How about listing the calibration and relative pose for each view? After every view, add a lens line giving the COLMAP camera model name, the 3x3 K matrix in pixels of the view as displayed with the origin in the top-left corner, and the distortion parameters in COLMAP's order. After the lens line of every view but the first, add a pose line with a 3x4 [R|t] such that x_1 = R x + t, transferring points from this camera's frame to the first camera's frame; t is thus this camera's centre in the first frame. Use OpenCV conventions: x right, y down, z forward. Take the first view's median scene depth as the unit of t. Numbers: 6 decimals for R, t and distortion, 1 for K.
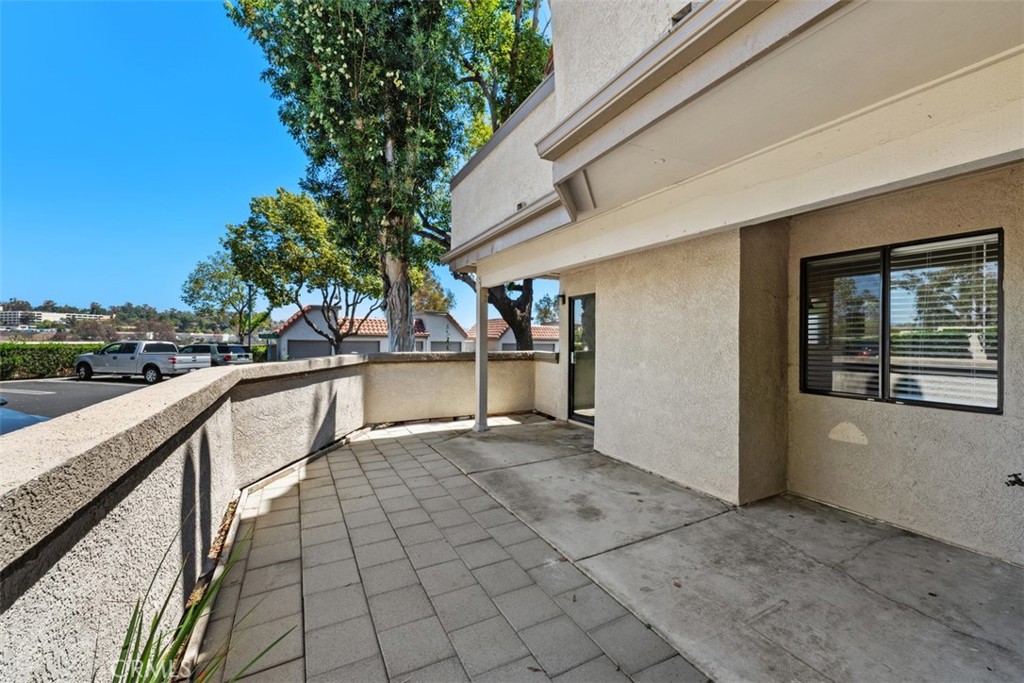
lens RADIAL K [[406.4, 0, 516.1], [0, 406.4, 335.8], [0, 0, 1]] dist [-0.001748, -0.000101]
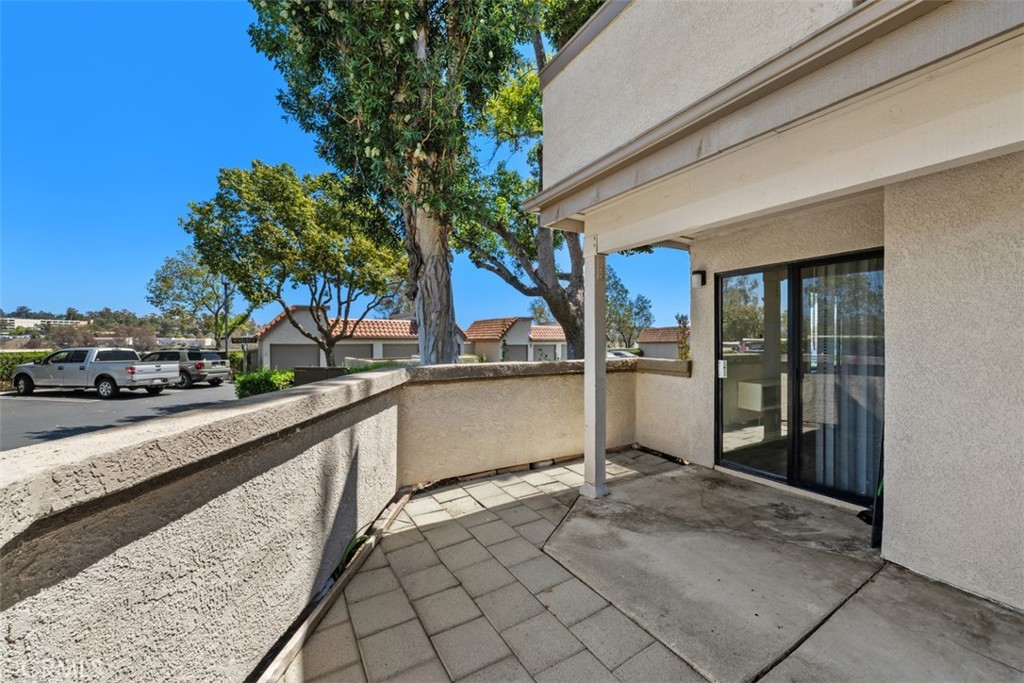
lens RADIAL K [[393.5, 0, 512.0], [0, 393.5, 341.5], [0, 0, 1]] dist [-0.001384, 0.000009]
pose [[0.999282, -0.012270, 0.035851, -0.106609], [0.011836, 0.999854, 0.012301, -0.000264], [-0.035996, -0.011868, 0.999281, 0.202169]]
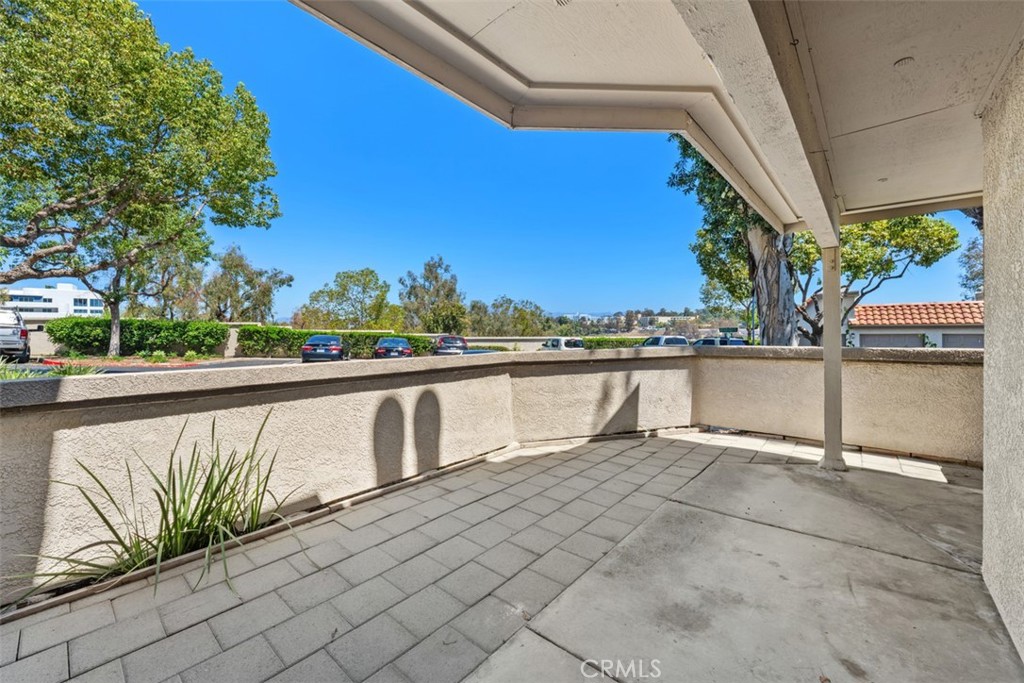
lens RADIAL K [[406.4, 0, 516.1], [0, 406.4, 335.8], [0, 0, 1]] dist [-0.001748, -0.000101]
pose [[0.354968, -0.006606, -0.934855, 0.160865], [0.018769, 0.999824, 0.000061, 0.005687], [0.934690, -0.017568, 0.355029, 0.142112]]
